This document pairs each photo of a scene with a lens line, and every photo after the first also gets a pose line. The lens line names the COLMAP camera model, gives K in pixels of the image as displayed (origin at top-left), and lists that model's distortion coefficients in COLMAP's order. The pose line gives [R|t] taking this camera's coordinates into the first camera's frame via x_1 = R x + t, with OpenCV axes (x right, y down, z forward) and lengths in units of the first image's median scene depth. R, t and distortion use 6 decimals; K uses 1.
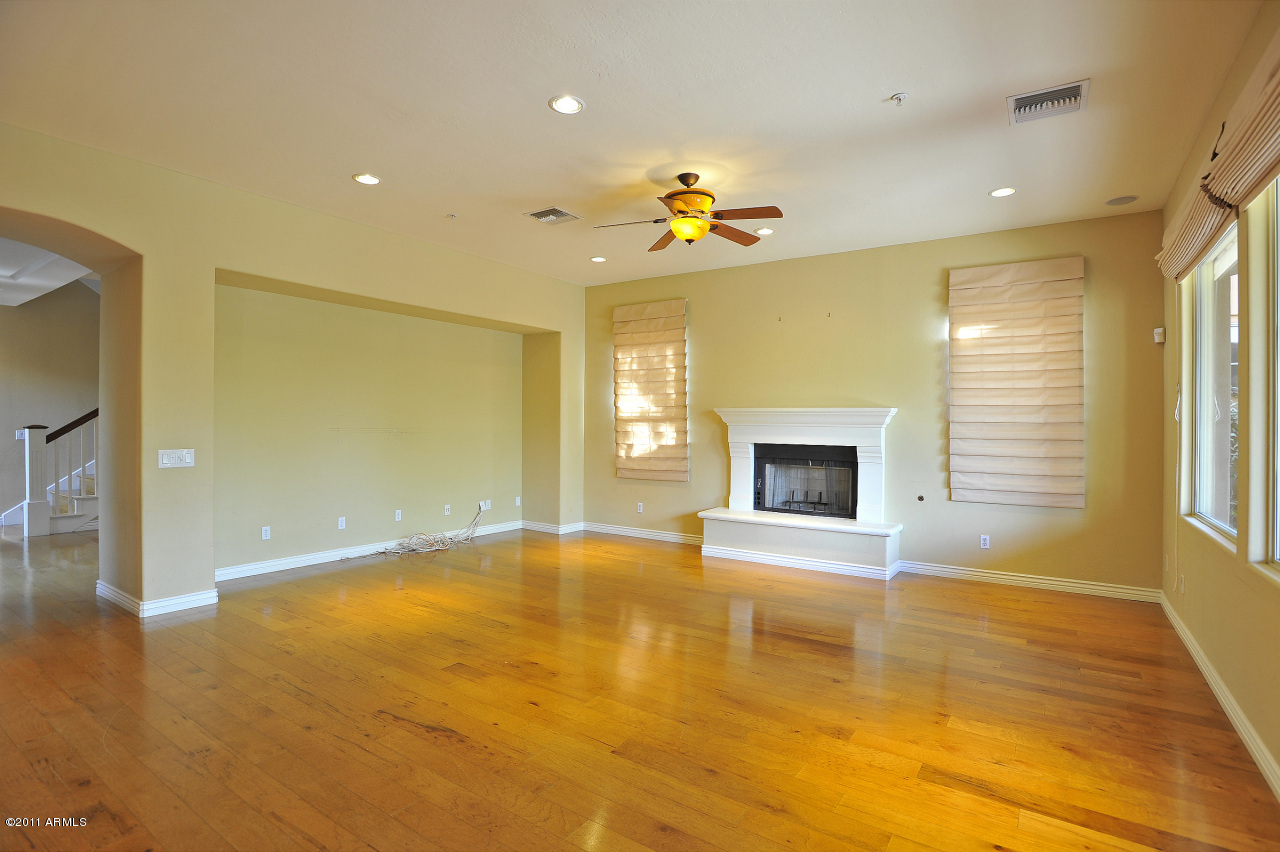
lens RADIAL K [[624.4, 0, 646.2], [0, 624.4, 429.1], [0, 0, 1]] dist [-0.033786, 0.003229]
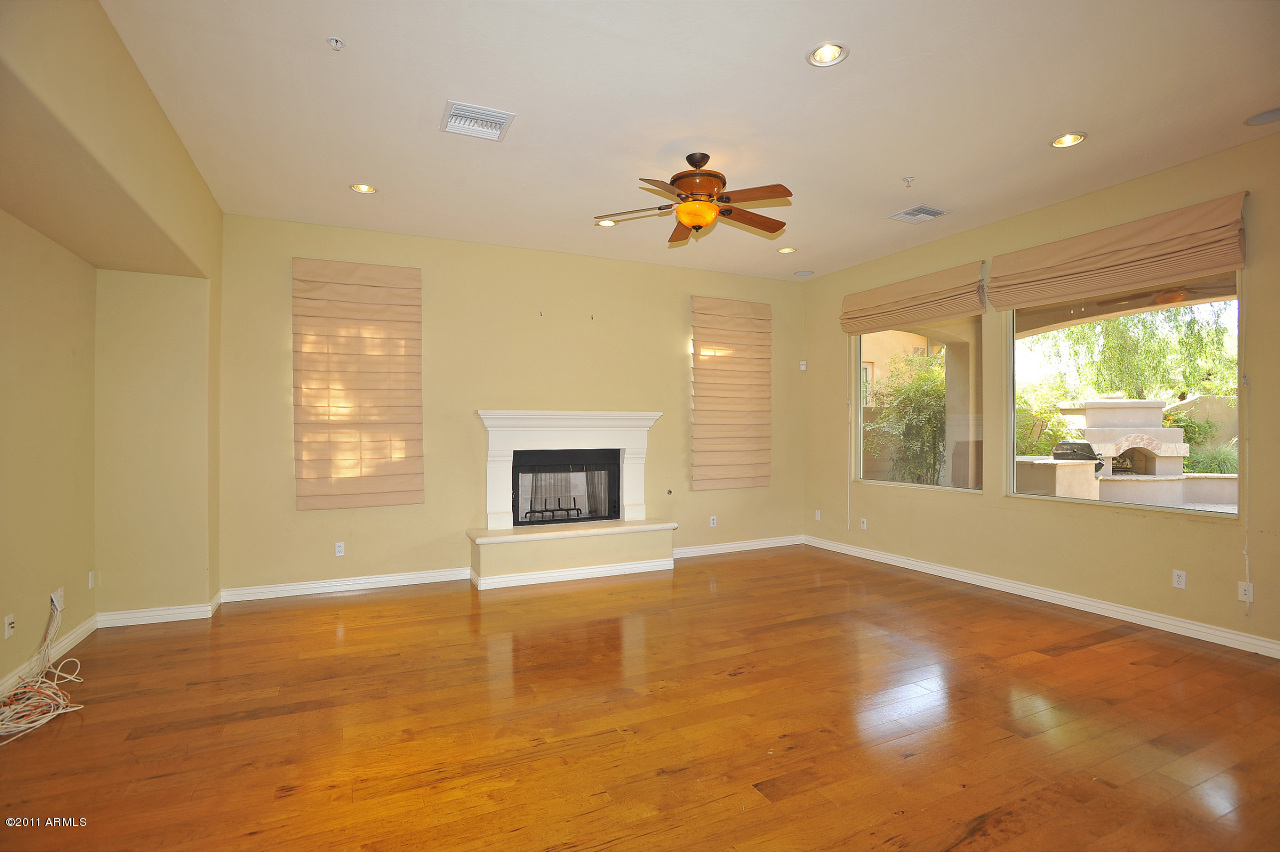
lens RADIAL K [[624.4, 0, 643.4], [0, 624.4, 420.4], [0, 0, 1]] dist [-0.033786, 0.003229]
pose [[0.497430, 0.001480, 0.867503, -0.593002], [0.018633, 0.999750, -0.012390, -0.006545], [-0.867304, 0.022328, 0.497278, 0.481738]]
